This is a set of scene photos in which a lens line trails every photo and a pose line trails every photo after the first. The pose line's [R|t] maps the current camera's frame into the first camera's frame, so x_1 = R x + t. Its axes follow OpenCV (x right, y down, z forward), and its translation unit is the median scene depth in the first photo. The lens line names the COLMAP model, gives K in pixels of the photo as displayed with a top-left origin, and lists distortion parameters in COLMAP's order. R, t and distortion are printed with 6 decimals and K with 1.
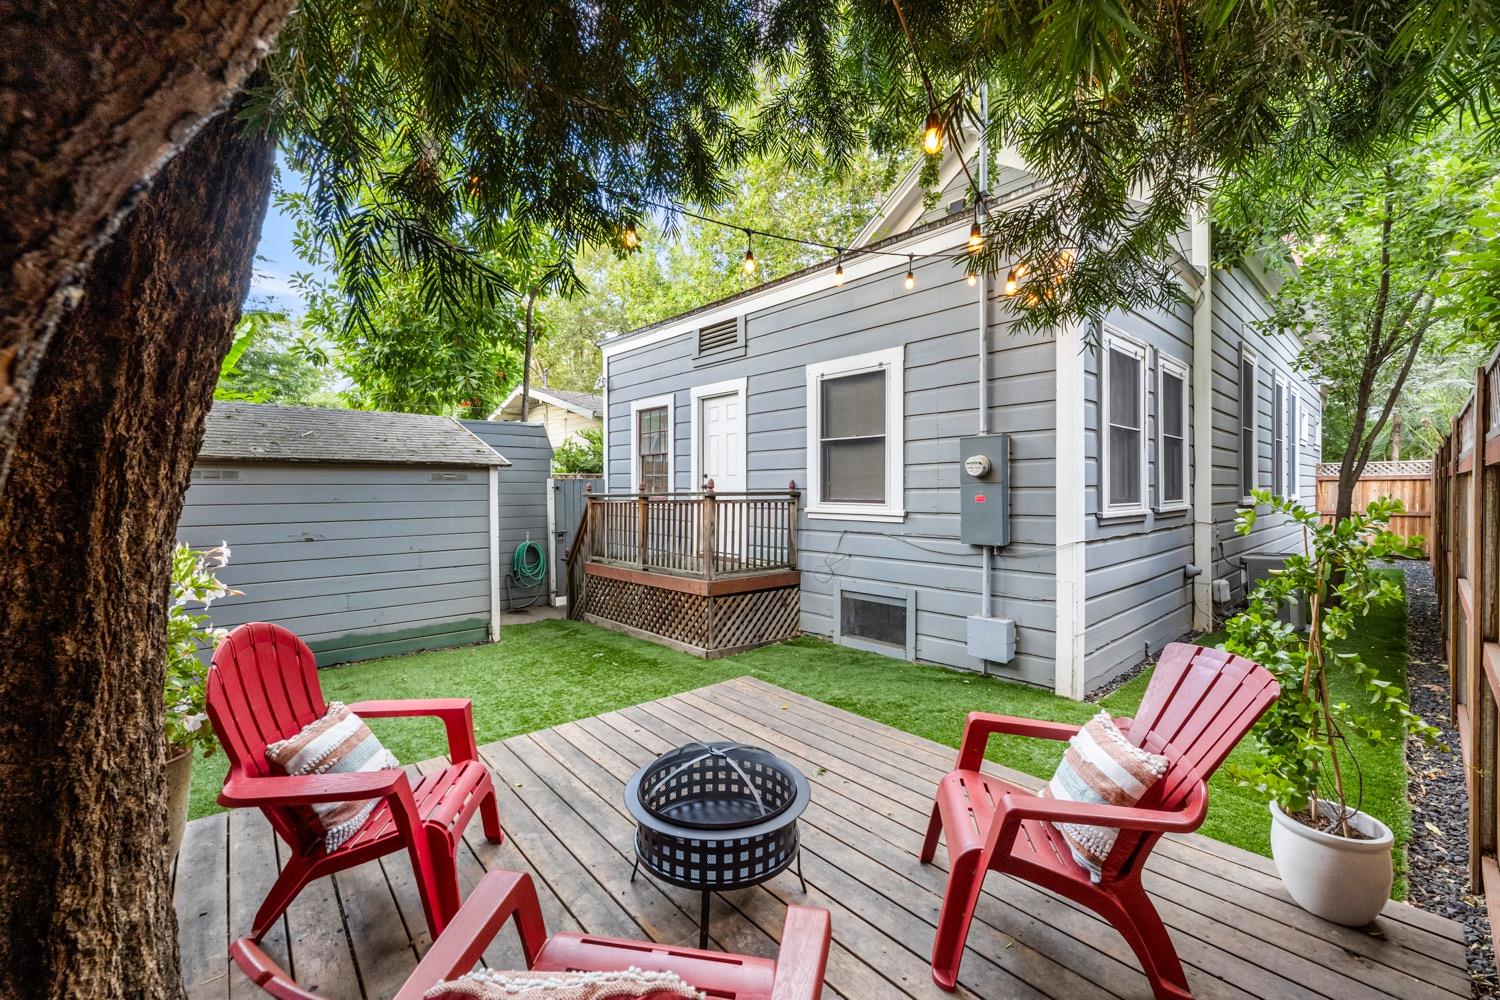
lens RADIAL K [[599.6, 0, 749.5], [0, 599.6, 490.2], [0, 0, 1]] dist [-0.014294, -0.000203]
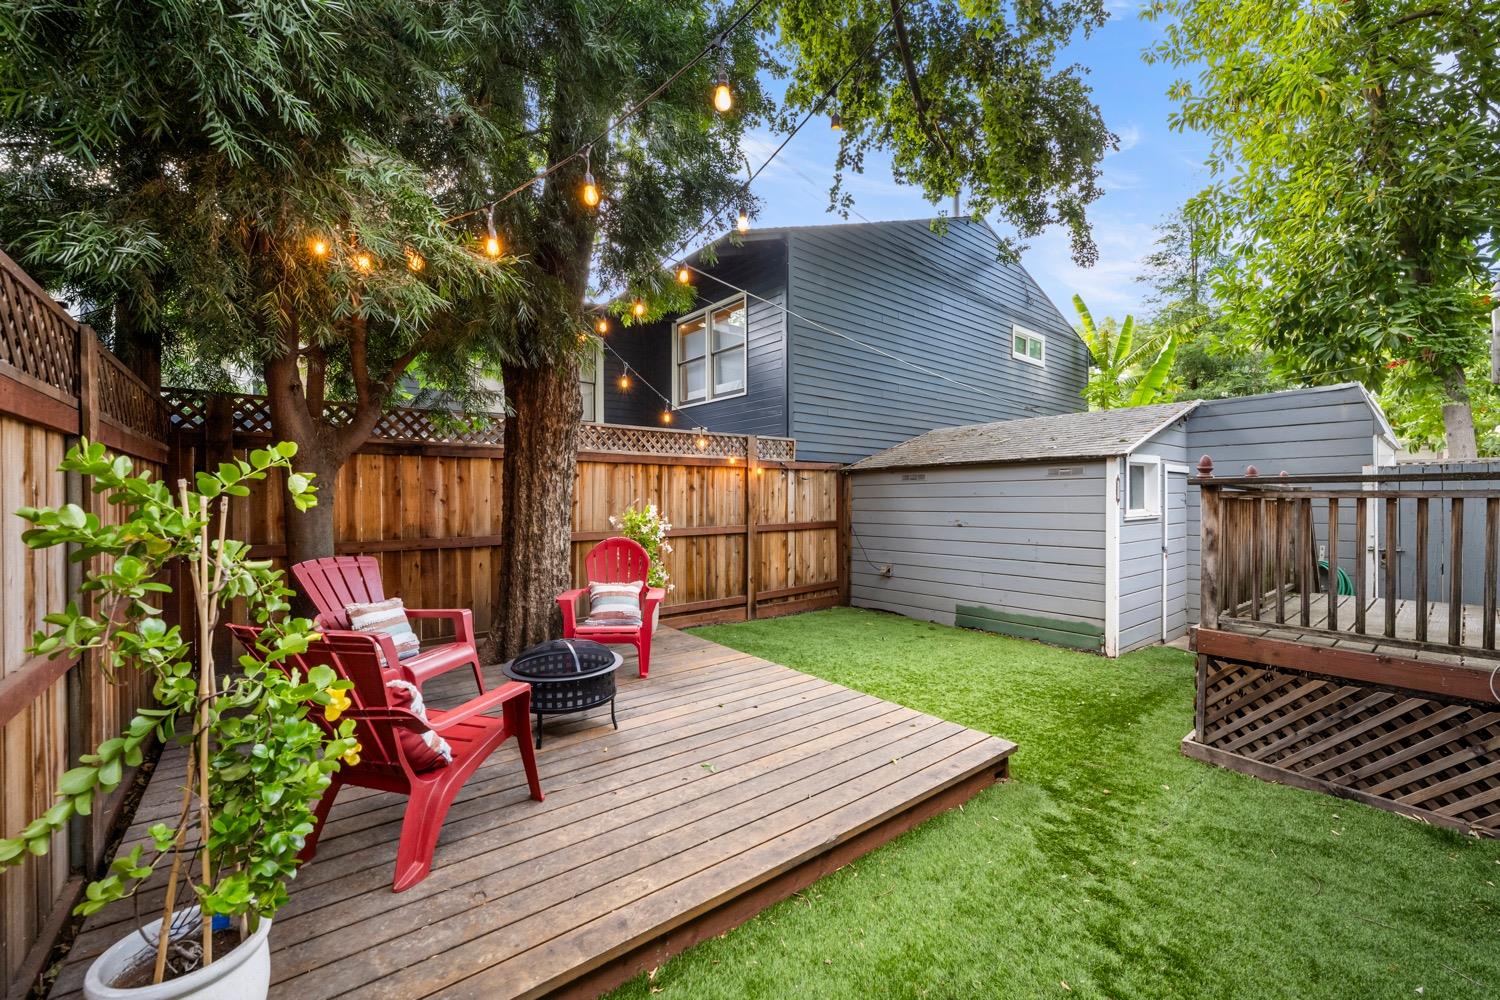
lens RADIAL K [[599.6, 0, 750.6], [0, 599.6, 499.4], [0, 0, 1]] dist [-0.014294, -0.000203]
pose [[-0.045744, 0.000598, -0.998953, 0.548241], [-0.004762, 0.999988, 0.000817, 0.027324], [0.998942, 0.004794, -0.045740, 0.585099]]
